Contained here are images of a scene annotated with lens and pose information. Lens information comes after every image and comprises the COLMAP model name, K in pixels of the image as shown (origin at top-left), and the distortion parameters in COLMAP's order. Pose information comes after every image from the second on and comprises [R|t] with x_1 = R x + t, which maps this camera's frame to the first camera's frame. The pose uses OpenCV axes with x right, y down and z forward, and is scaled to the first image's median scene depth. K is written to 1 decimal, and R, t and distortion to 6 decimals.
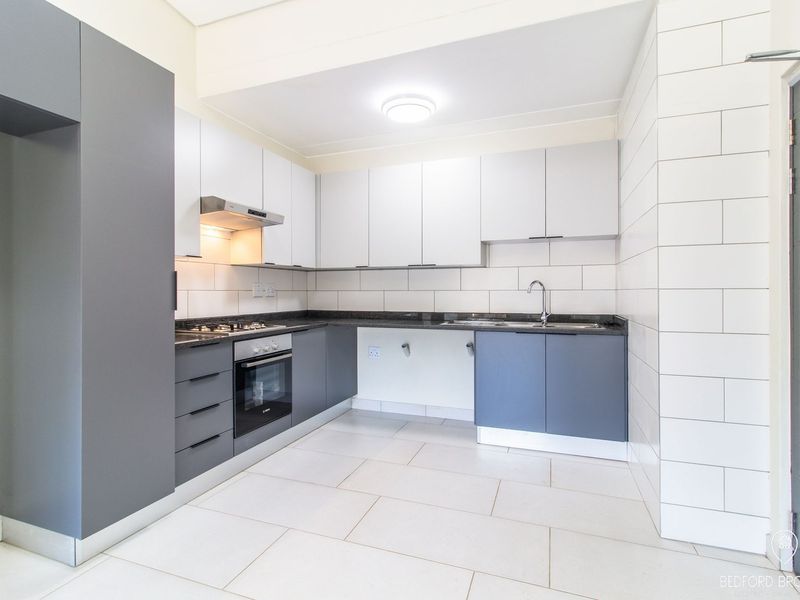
lens RADIAL K [[410.8, 0, 398.5], [0, 410.8, 297.2], [0, 0, 1]] dist [0.006094, 0.001951]
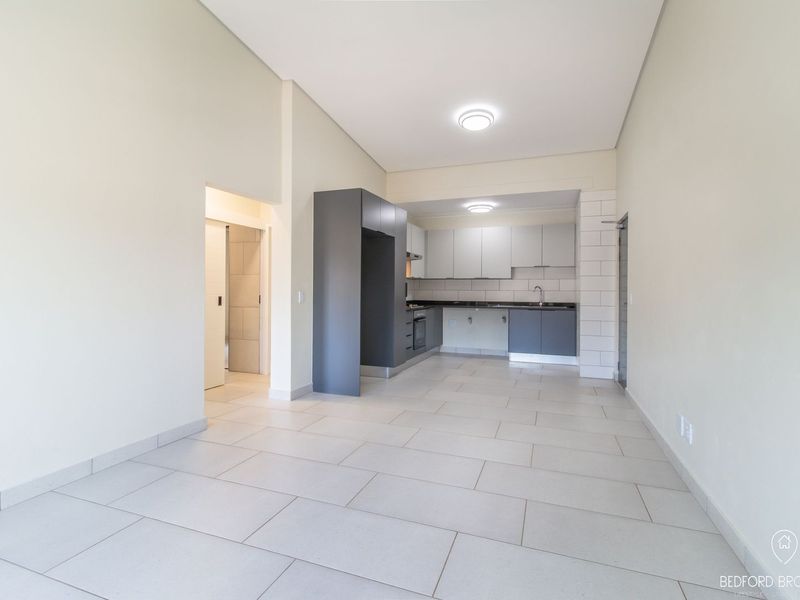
lens RADIAL K [[410.8, 0, 400.8], [0, 410.8, 299.7], [0, 0, 1]] dist [0.006094, 0.001951]
pose [[0.999907, 0.008619, 0.010588, -0.394028], [-0.008780, 0.999845, 0.015285, 0.002633], [-0.010455, -0.015377, 0.999827, -1.122141]]
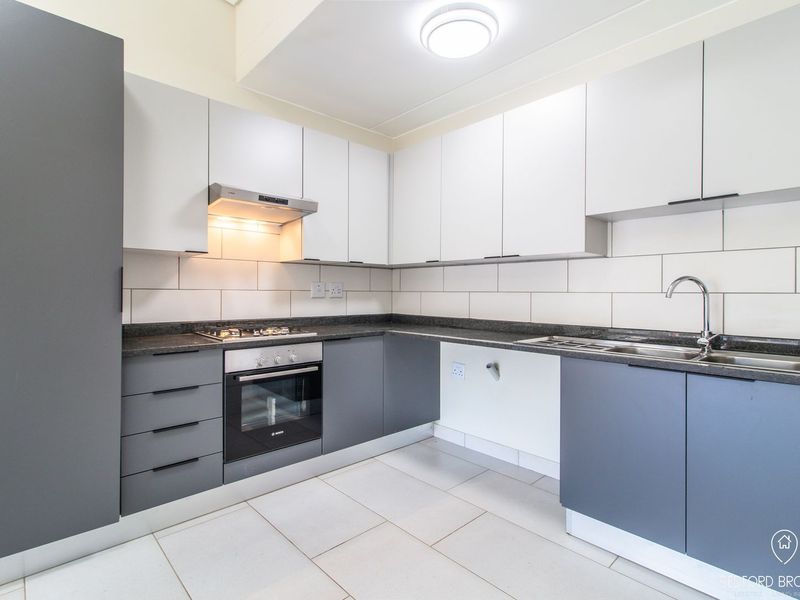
lens RADIAL K [[410.8, 0, 397.6], [0, 410.8, 296.6], [0, 0, 1]] dist [0.006094, 0.001951]
pose [[0.897439, 0.011323, -0.440994, 0.231033], [-0.013668, 0.999904, -0.002141, -0.004349], [0.440927, 0.007949, 0.897508, 0.305569]]
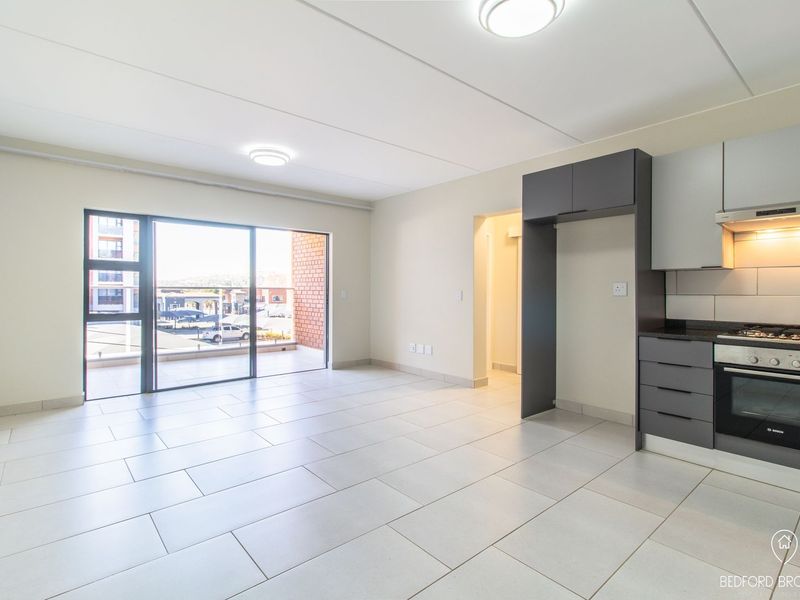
lens RADIAL K [[410.8, 0, 403.3], [0, 410.8, 298.7], [0, 0, 1]] dist [0.006094, 0.001951]
pose [[-0.485078, 0.018255, -0.874280, 0.742634], [-0.006776, 0.999674, 0.024633, -0.024685], [0.874445, 0.017873, -0.484796, 0.629561]]
